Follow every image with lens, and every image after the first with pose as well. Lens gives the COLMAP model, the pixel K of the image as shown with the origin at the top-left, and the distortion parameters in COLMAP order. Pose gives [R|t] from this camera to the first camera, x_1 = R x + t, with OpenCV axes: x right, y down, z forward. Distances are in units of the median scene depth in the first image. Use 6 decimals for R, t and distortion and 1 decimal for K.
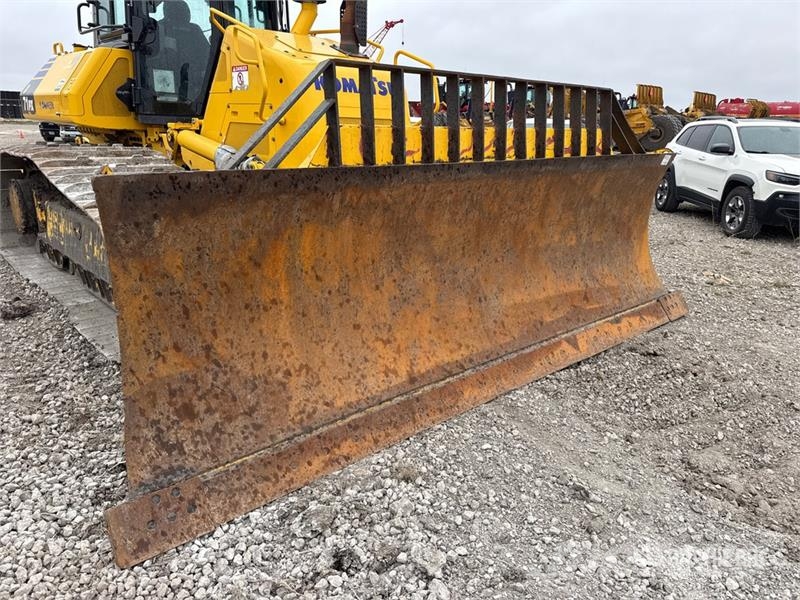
lens RADIAL K [[548.9, 0, 393.3], [0, 548.9, 303.5], [0, 0, 1]] dist [0.093544, -0.117325]
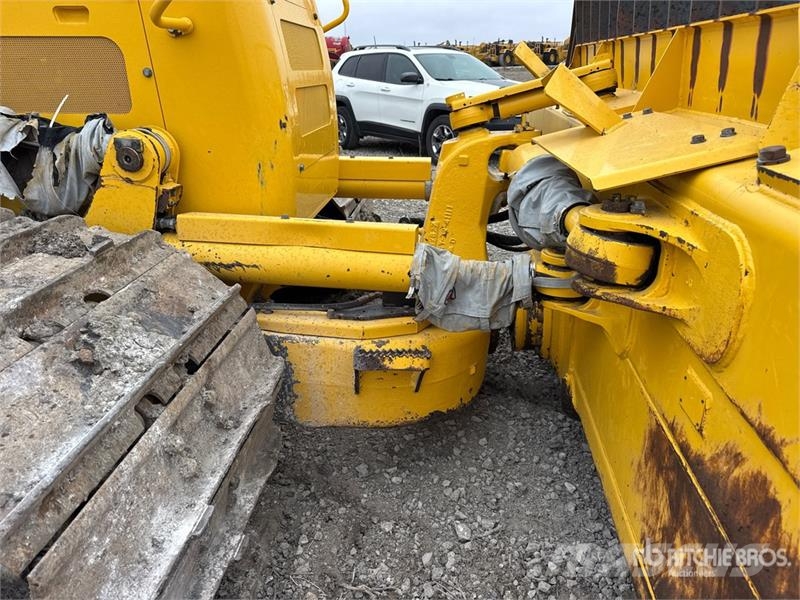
lens RADIAL K [[559.8, 0, 396.3], [0, 559.8, 308.3], [0, 0, 1]] dist [0.092913, -0.117468]
pose [[0.735028, -0.286871, 0.614360, -0.310211], [0.224107, 0.957951, 0.179183, -0.125564], [-0.639929, 0.005978, 0.768411, 0.431208]]
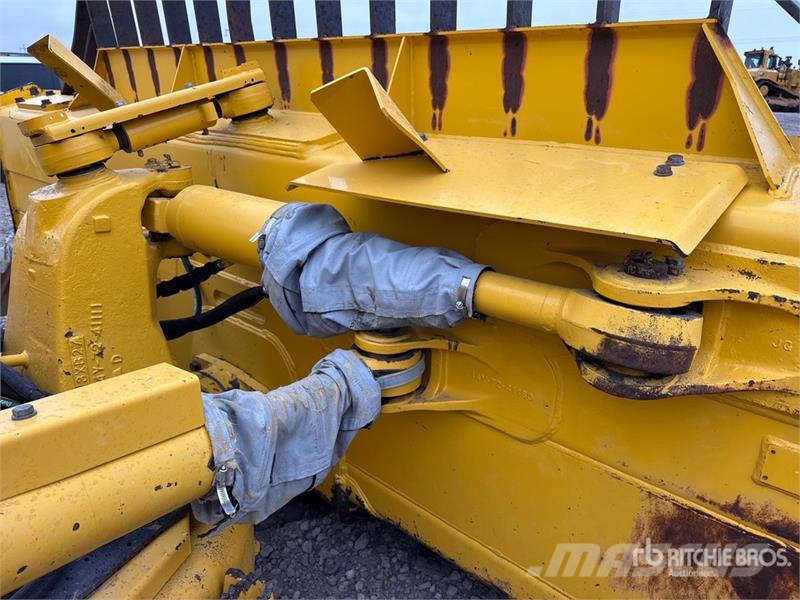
lens RADIAL K [[566.6, 0, 411.6], [0, 566.6, 301.2], [0, 0, 1]] dist [0.090013, -0.125325]
pose [[-0.149862, -0.357132, 0.921953, -0.242438], [0.263491, 0.884334, 0.385390, -0.175892], [-0.952950, 0.300682, -0.038428, 0.616086]]
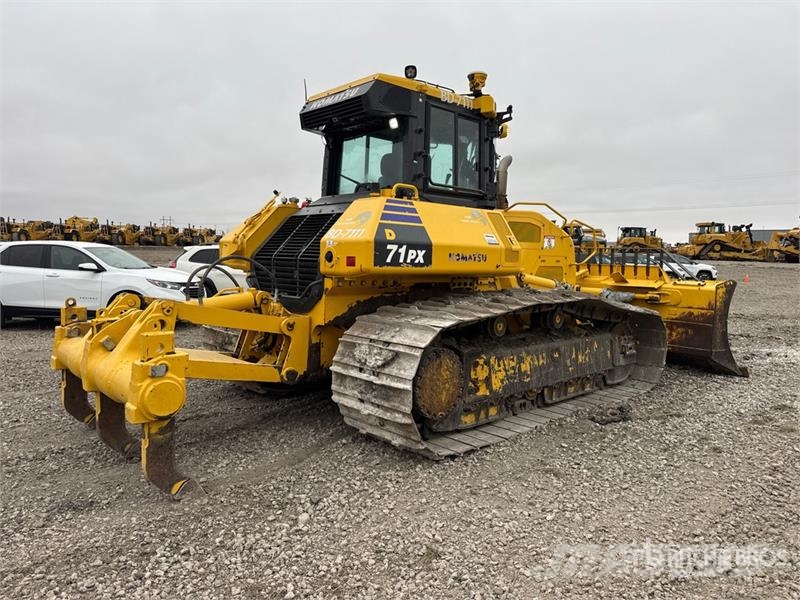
lens RADIAL K [[601.0, 0, 399.8], [0, 601.0, 301.7], [0, 0, 1]] dist [0.103274, -0.157363]
pose [[-0.026496, -0.107390, 0.993864, -1.800706], [0.282414, 0.952908, 0.110494, -0.469425], [-0.958927, 0.283609, 0.005080, 1.233334]]
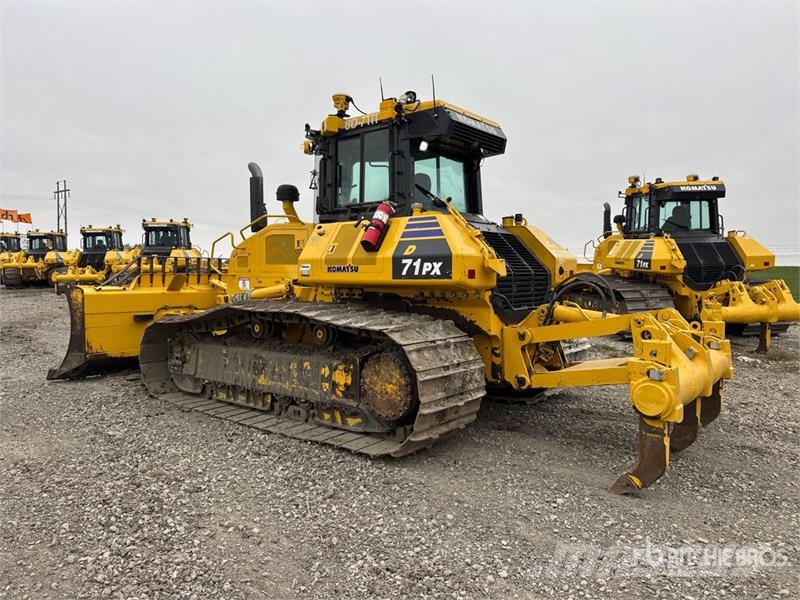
lens RADIAL K [[563.1, 0, 401.5], [0, 563.1, 299.7], [0, 0, 1]] dist [0.096799, -0.128591]
pose [[0.986845, -0.030691, 0.158726, -0.984840], [0.072796, 0.961005, -0.266778, -0.109476], [-0.144349, 0.274823, 0.950597, 0.272307]]
